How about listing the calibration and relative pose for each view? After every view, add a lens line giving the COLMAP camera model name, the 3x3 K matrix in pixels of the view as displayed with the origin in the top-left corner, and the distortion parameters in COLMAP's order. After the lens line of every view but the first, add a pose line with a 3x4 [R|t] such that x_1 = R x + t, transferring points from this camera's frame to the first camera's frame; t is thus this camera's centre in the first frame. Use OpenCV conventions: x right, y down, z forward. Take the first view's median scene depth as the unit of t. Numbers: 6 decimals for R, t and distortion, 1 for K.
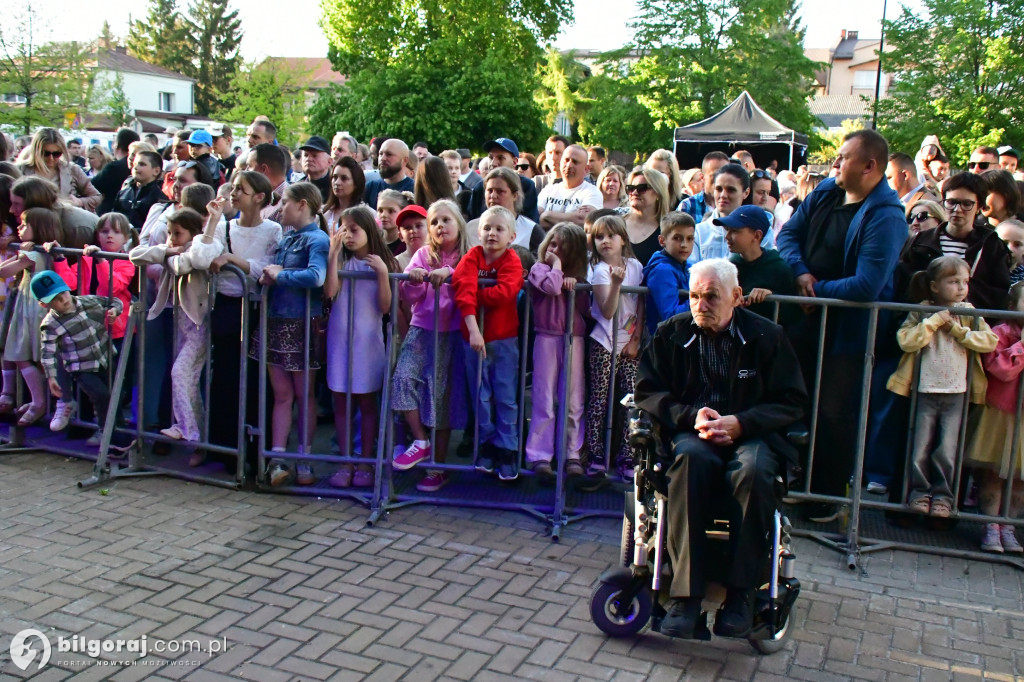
lens RADIAL K [[1053.0, 0, 505.4], [0, 1053.0, 341.9], [0, 0, 1]] dist [0.007790, 0.017319]
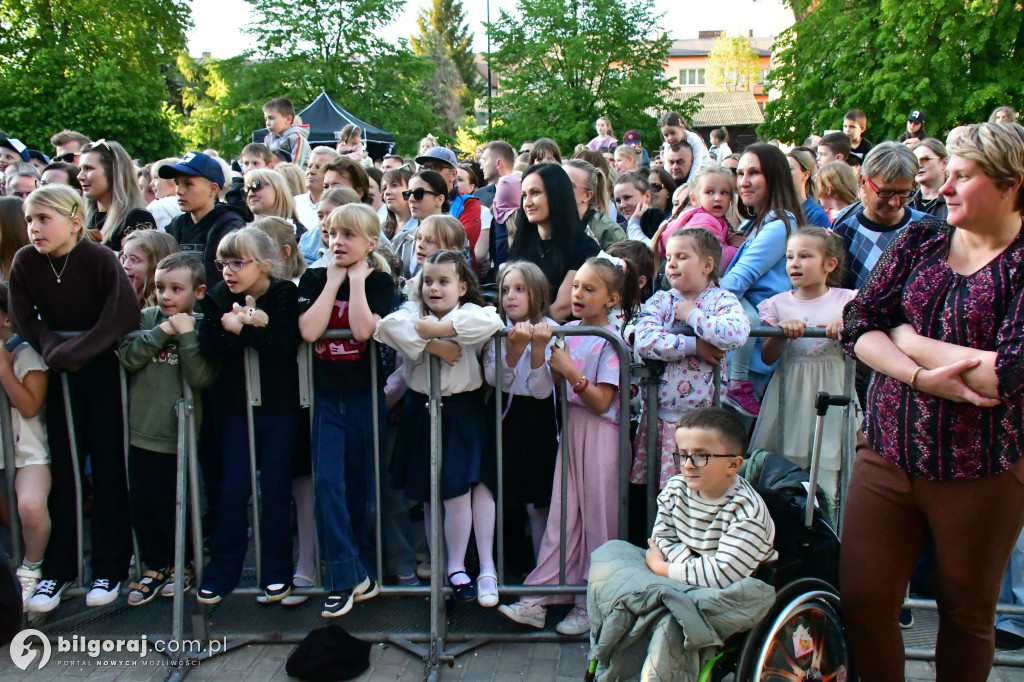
lens RADIAL K [[1006.8, 0, 508.2], [0, 1006.8, 343.3], [0, 0, 1]] dist [-0.011155, 0.012612]
pose [[0.967037, -0.090453, 0.238029, 0.104732], [0.089488, 0.995877, 0.014879, 0.002814], [-0.238393, 0.006912, 0.971144, 0.015297]]
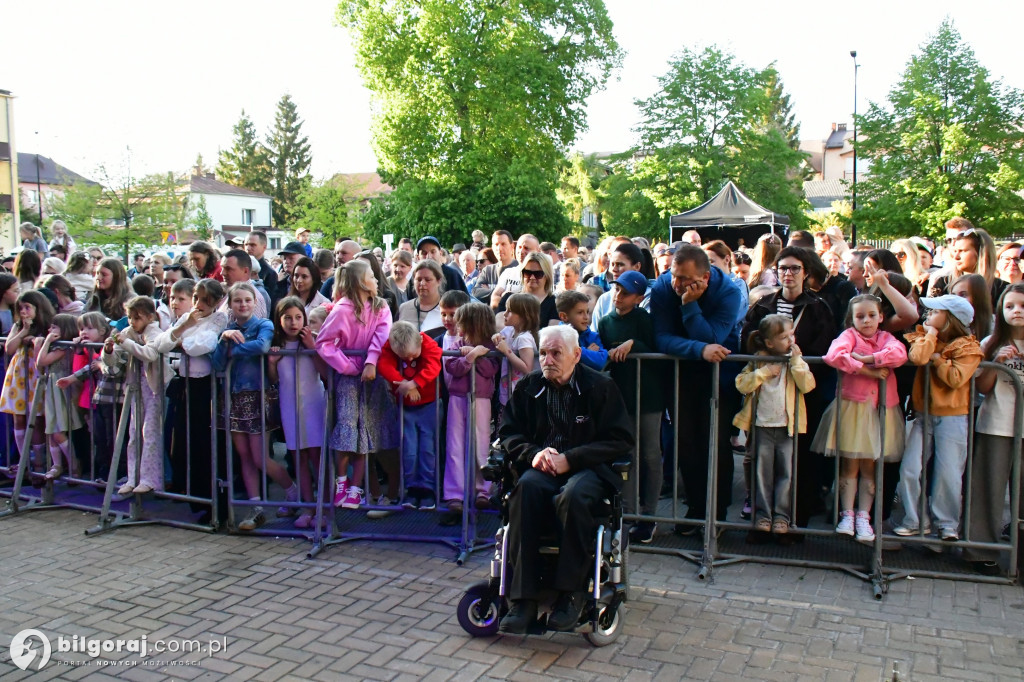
lens RADIAL K [[938.6, 0, 506.6], [0, 938.6, 342.1], [0, 0, 1]] dist [-0.038865, 0.022900]
pose [[0.997567, -0.046956, -0.051526, 0.020637], [0.042963, 0.996179, -0.076032, 0.002346], [0.054899, 0.073633, 0.995773, -0.009956]]
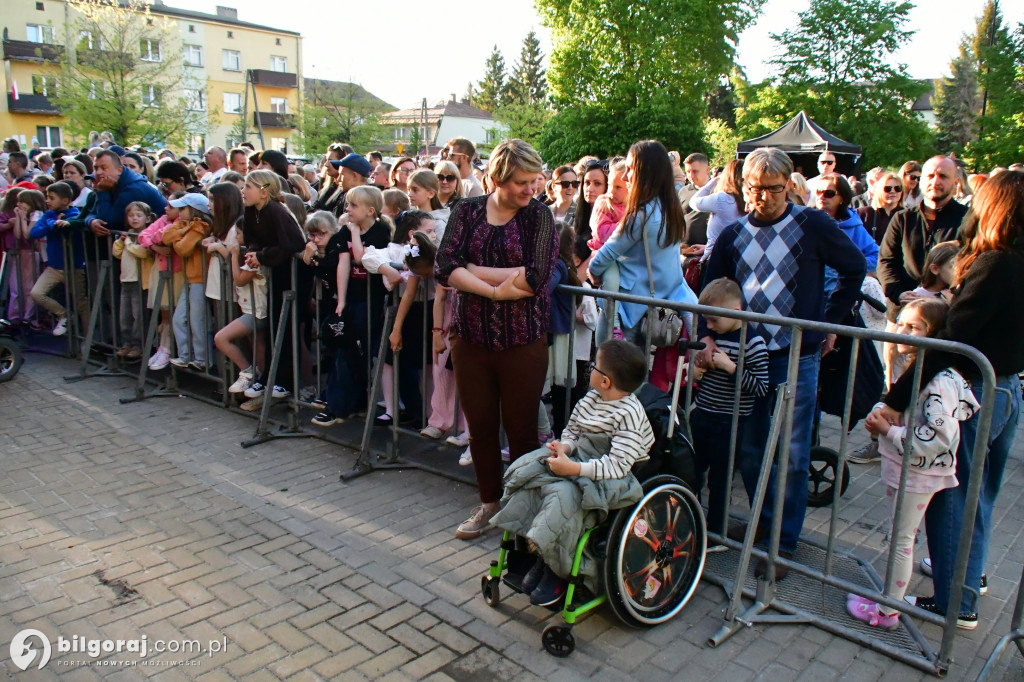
lens RADIAL K [[795.0, 0, 509.2], [0, 795.0, 342.1], [0, 0, 1]] dist [-0.017662, -0.027484]
pose [[0.935995, 0.055787, -0.347564, 0.173870], [-0.044650, 0.998203, 0.039976, 0.007955], [0.349170, -0.021898, 0.936804, 0.003013]]
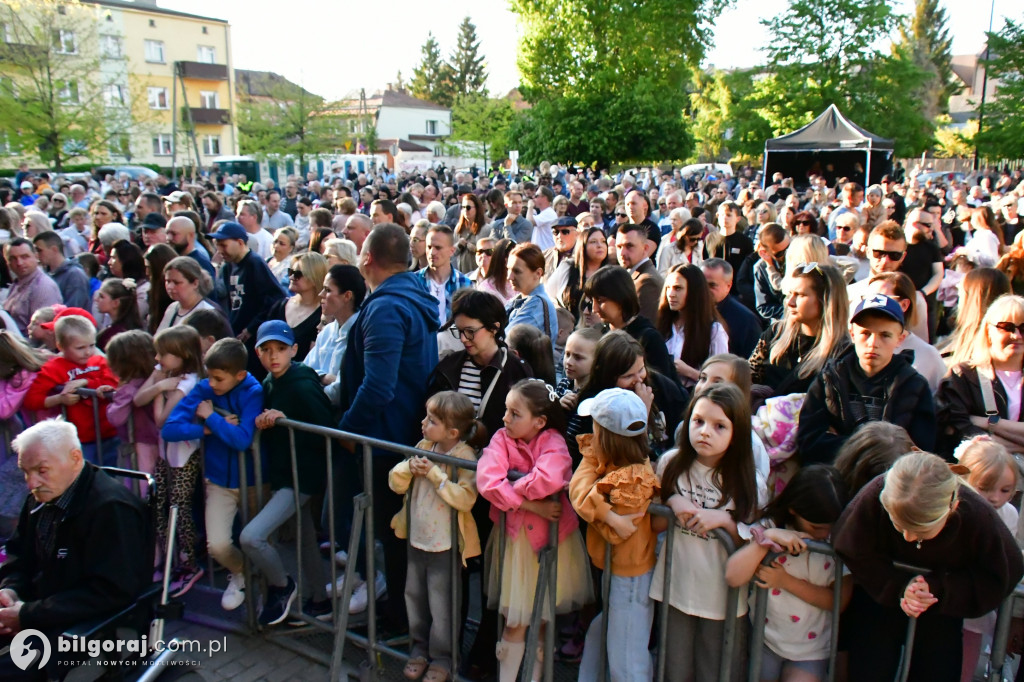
lens RADIAL K [[795.0, 0, 509.2], [0, 795.0, 342.1], [0, 0, 1]] dist [-0.017662, -0.027484]
pose [[0.967157, 0.018193, -0.253529, 0.078167], [-0.004026, 0.998407, 0.056285, -0.019177], [0.254149, -0.053416, 0.965689, 0.047831]]
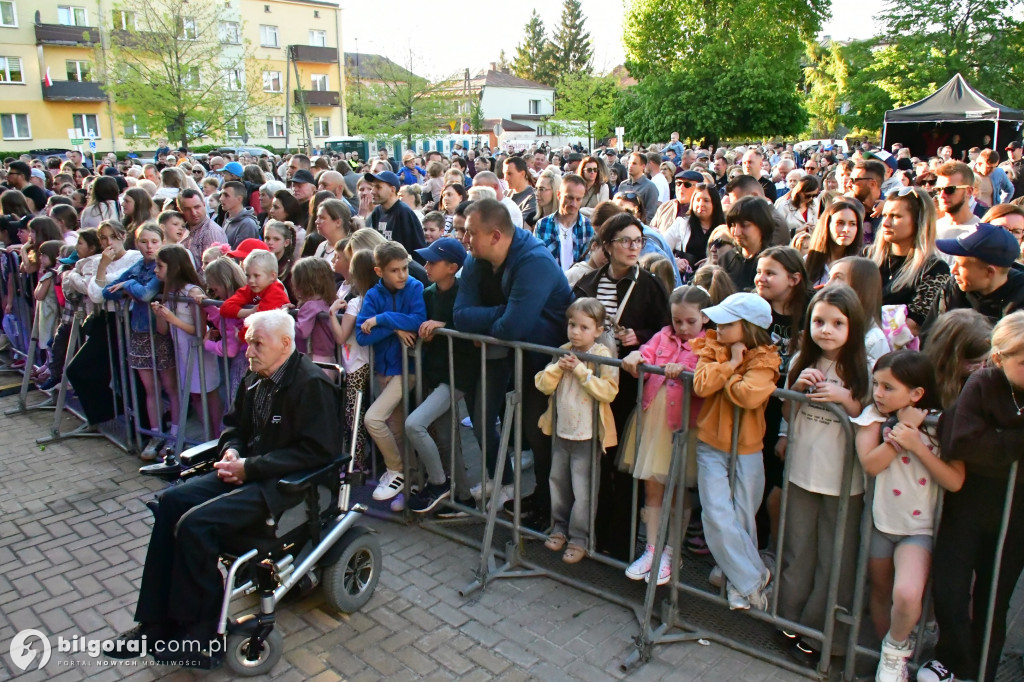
lens RADIAL K [[803.2, 0, 509.0], [0, 803.2, 340.7], [0, 0, 1]] dist [-0.019445, -0.030303]
pose [[0.928727, 0.040597, -0.368536, 0.077482], [-0.013707, 0.997067, 0.075291, -0.011940], [0.370512, -0.064873, 0.926559, 0.033831]]
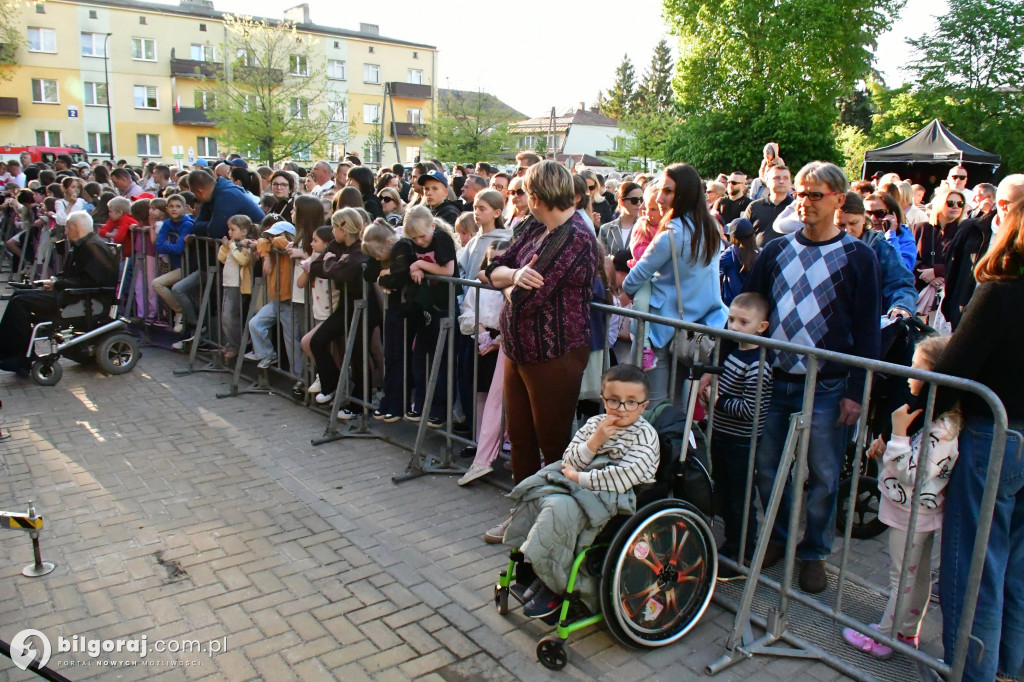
lens RADIAL K [[783.6, 0, 509.5], [0, 783.6, 342.1], [0, 0, 1]] dist [-0.030961, -0.031761]
pose [[0.867225, 0.084130, -0.490758, 0.184088], [-0.071545, 0.996449, 0.044393, 0.005871], [0.492750, -0.003388, 0.870164, 0.006430]]
